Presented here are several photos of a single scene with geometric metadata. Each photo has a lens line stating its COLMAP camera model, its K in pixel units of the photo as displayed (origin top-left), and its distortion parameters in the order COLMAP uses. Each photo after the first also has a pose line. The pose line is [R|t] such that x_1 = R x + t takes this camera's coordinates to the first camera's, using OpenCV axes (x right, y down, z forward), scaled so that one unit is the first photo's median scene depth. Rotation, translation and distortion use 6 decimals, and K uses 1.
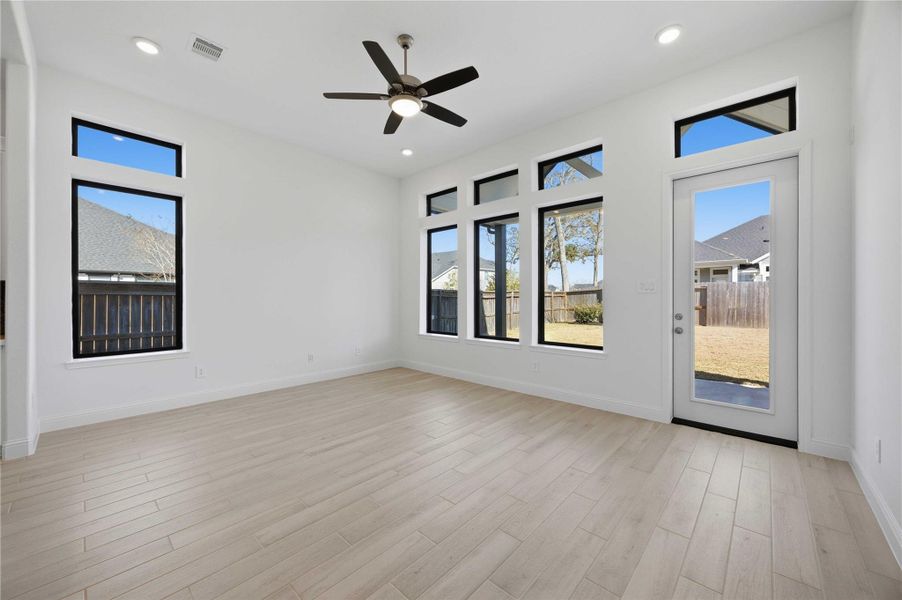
lens RADIAL K [[343.5, 0, 450.2], [0, 343.5, 298.7], [0, 0, 1]] dist [-0.003893, -0.000474]
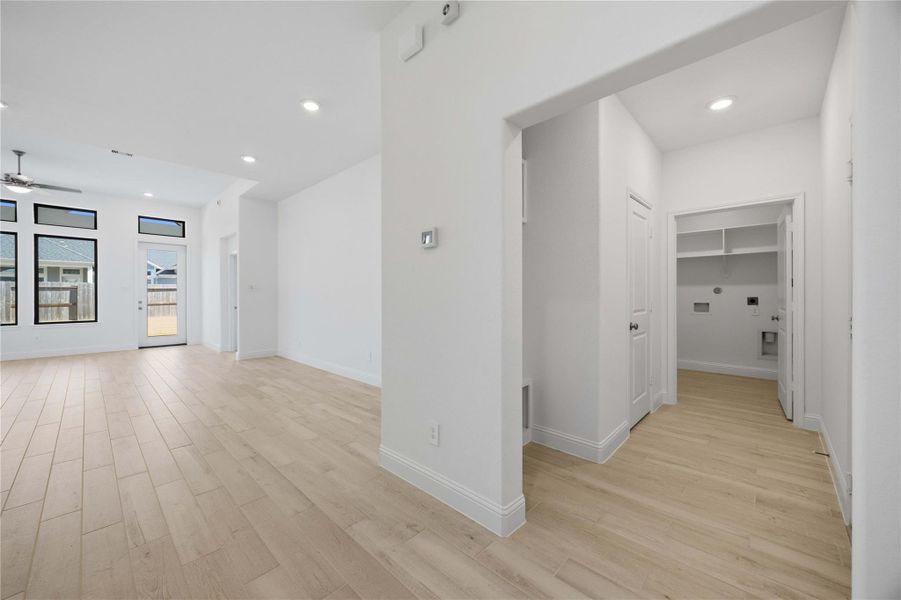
lens RADIAL K [[343.1, 0, 450.7], [0, 343.1, 295.8], [0, 0, 1]] dist [-0.003893, -0.000474]
pose [[0.006937, 0.001727, 0.999974, -0.397190], [0.005582, 0.999983, -0.001766, 0.006091], [-0.999960, 0.005594, 0.006927, -0.269835]]
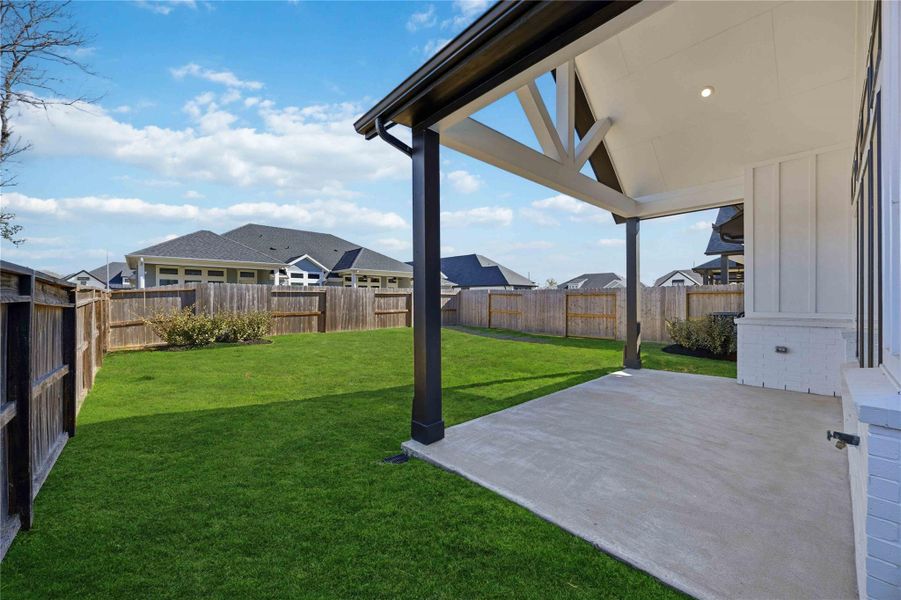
lens RADIAL K [[343.1, 0, 447.9], [0, 343.1, 301.2], [0, 0, 1]] dist [-0.003893, -0.000474]
pose [[0.112099, -0.000196, 0.993697, -0.145840], [0.001115, 0.999999, 0.000071, -0.006688], [-0.993696, 0.001100, 0.112100, 0.567167]]
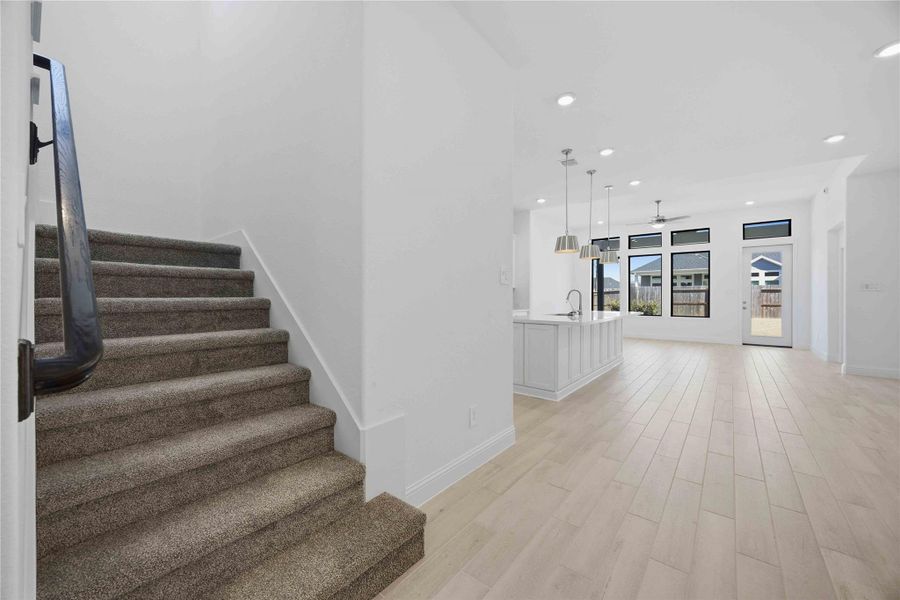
lens RADIAL K [[342.8, 0, 446.4], [0, 342.8, 297.1], [0, 0, 1]] dist [-0.003893, -0.000474]
pose [[0.998591, 0.007212, 0.052570, -0.406808], [-0.007229, 0.999974, 0.000120, 0.006838], [-0.052567, -0.000500, 0.998617, -0.341501]]
